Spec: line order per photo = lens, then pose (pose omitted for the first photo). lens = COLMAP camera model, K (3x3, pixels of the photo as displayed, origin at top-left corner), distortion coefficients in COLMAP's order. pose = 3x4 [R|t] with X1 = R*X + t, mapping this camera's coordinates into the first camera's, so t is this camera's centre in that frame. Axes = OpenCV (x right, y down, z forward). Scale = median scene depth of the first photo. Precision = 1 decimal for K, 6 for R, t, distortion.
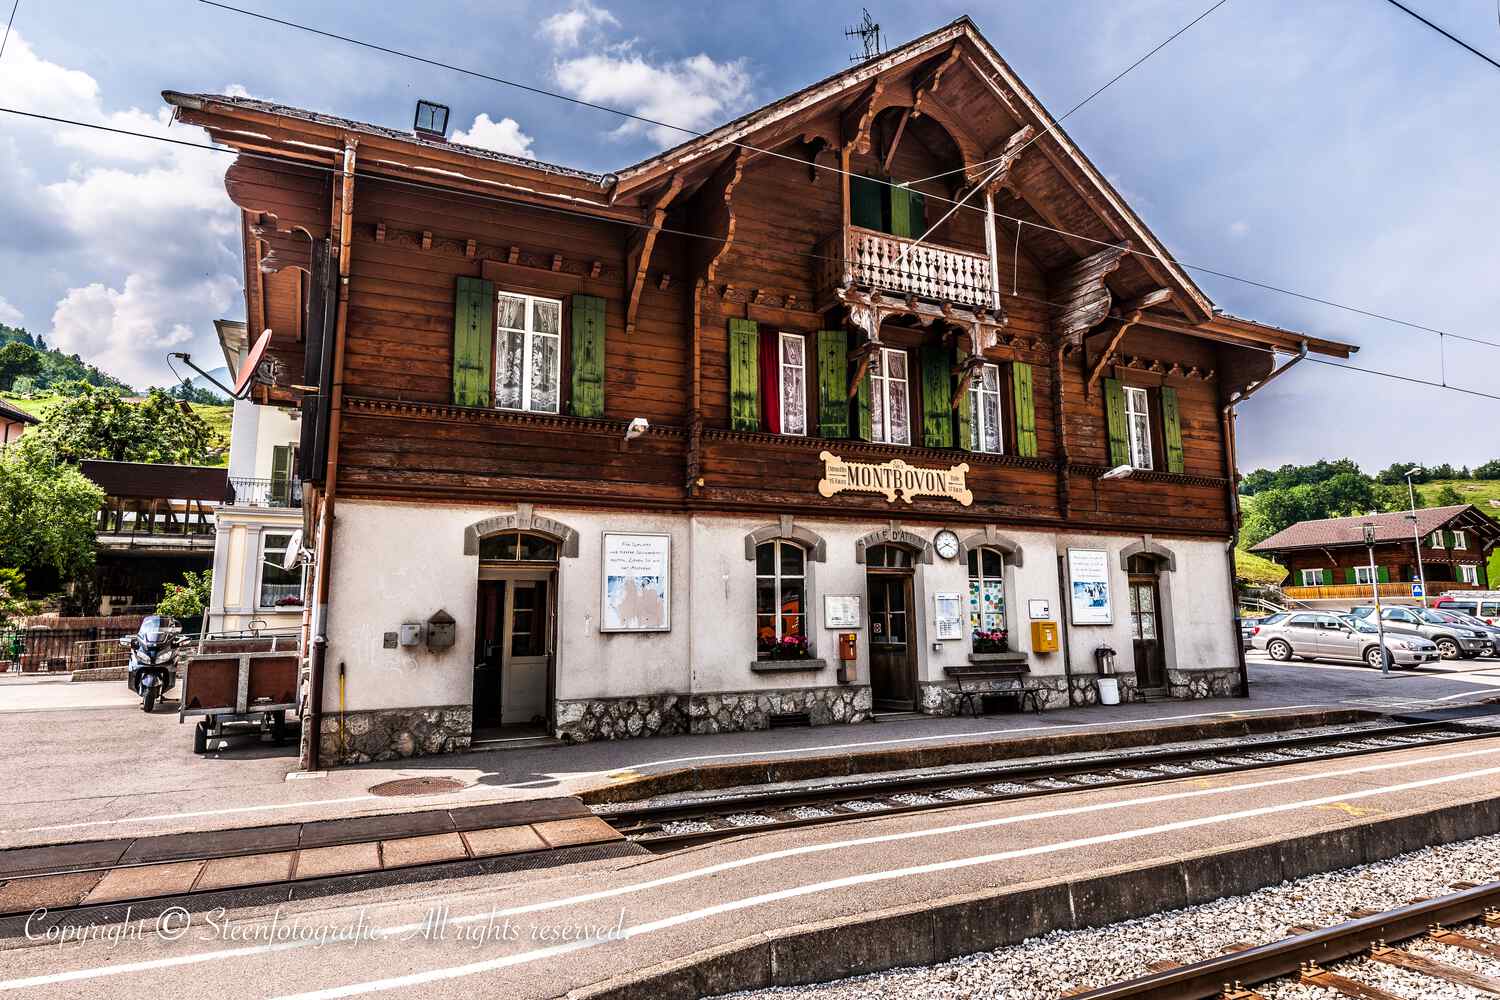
lens RADIAL K [[850.2, 0, 749.6], [0, 850.2, 478.9], [0, 0, 1]] dist [0.019854, -0.000192]
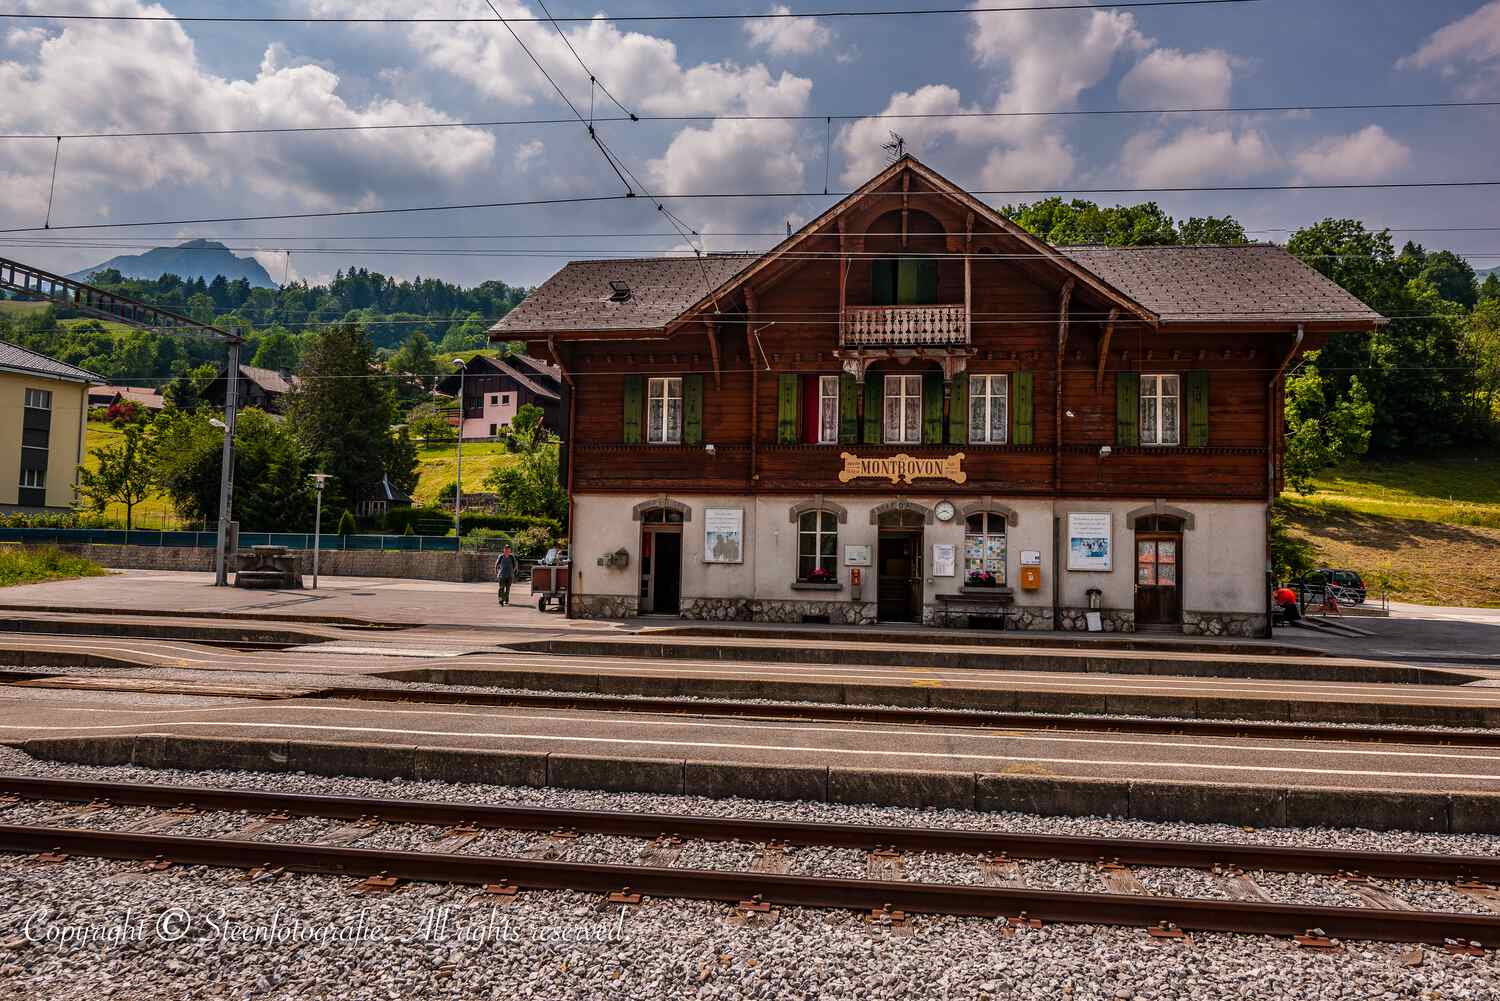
lens RADIAL K [[1017.1, 0, 750.0], [0, 1017.1, 500.5], [0, 0, 1]] dist [0.000924, 0.000419]
pose [[0.826758, -0.008201, -0.562497, 0.963708], [0.061001, 0.995305, 0.075148, -0.092833], [0.559240, -0.096442, 0.823377, -0.615670]]
